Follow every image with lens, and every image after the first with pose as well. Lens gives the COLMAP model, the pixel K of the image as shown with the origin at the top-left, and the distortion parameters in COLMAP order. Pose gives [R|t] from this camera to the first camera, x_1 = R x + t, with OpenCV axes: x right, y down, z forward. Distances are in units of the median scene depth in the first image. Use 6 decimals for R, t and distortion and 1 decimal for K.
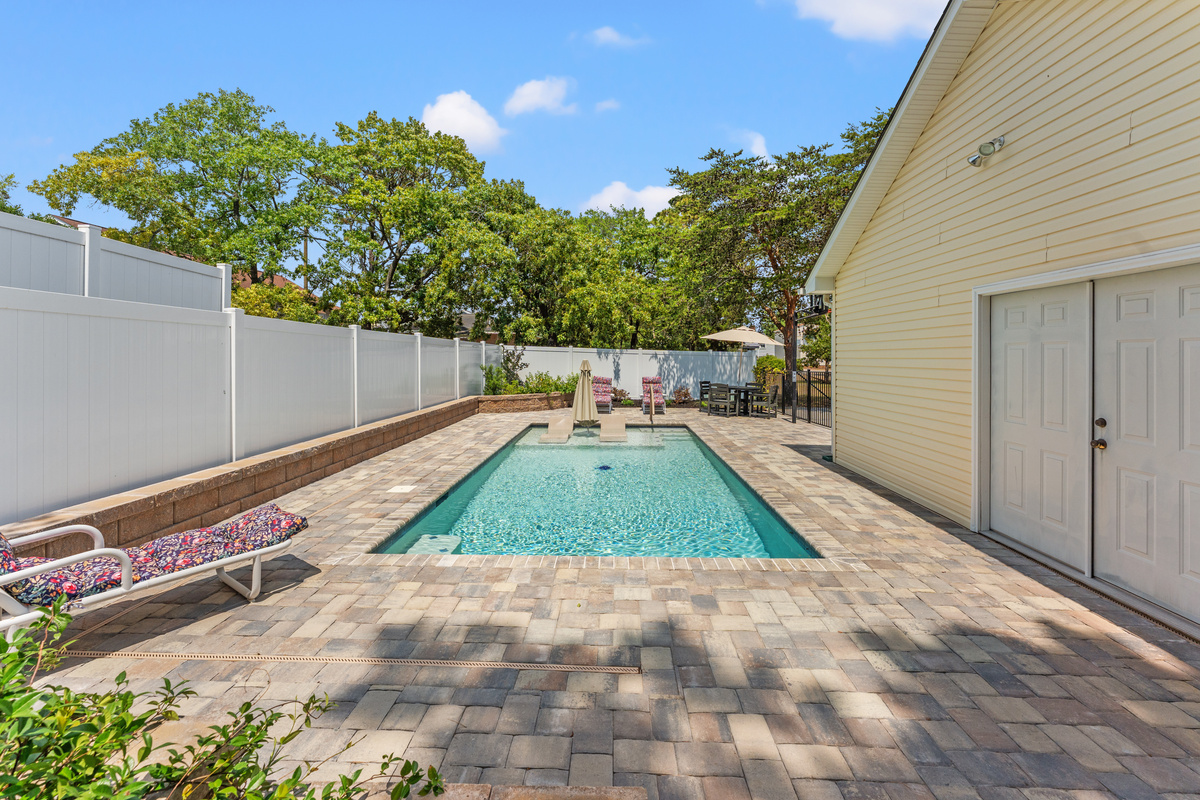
lens RADIAL K [[481.8, 0, 604.5], [0, 481.8, 357.2], [0, 0, 1]] dist [0.000645, 0.000620]
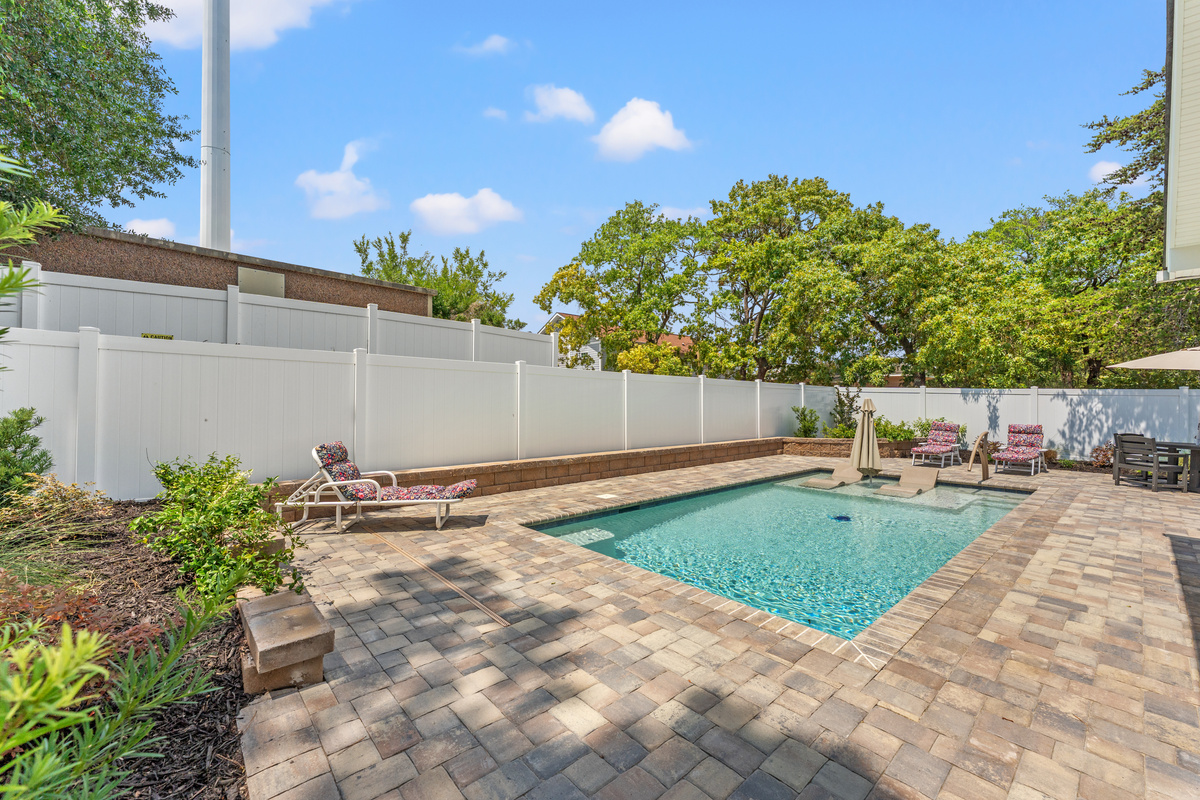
lens RADIAL K [[481.8, 0, 615.9], [0, 481.8, 396.6], [0, 0, 1]] dist [0.000645, 0.000620]
pose [[0.694771, -0.010116, -0.719160, 0.214384], [-0.003312, 0.999845, -0.017263, 0.014982], [0.719224, 0.014375, 0.694630, 0.060719]]
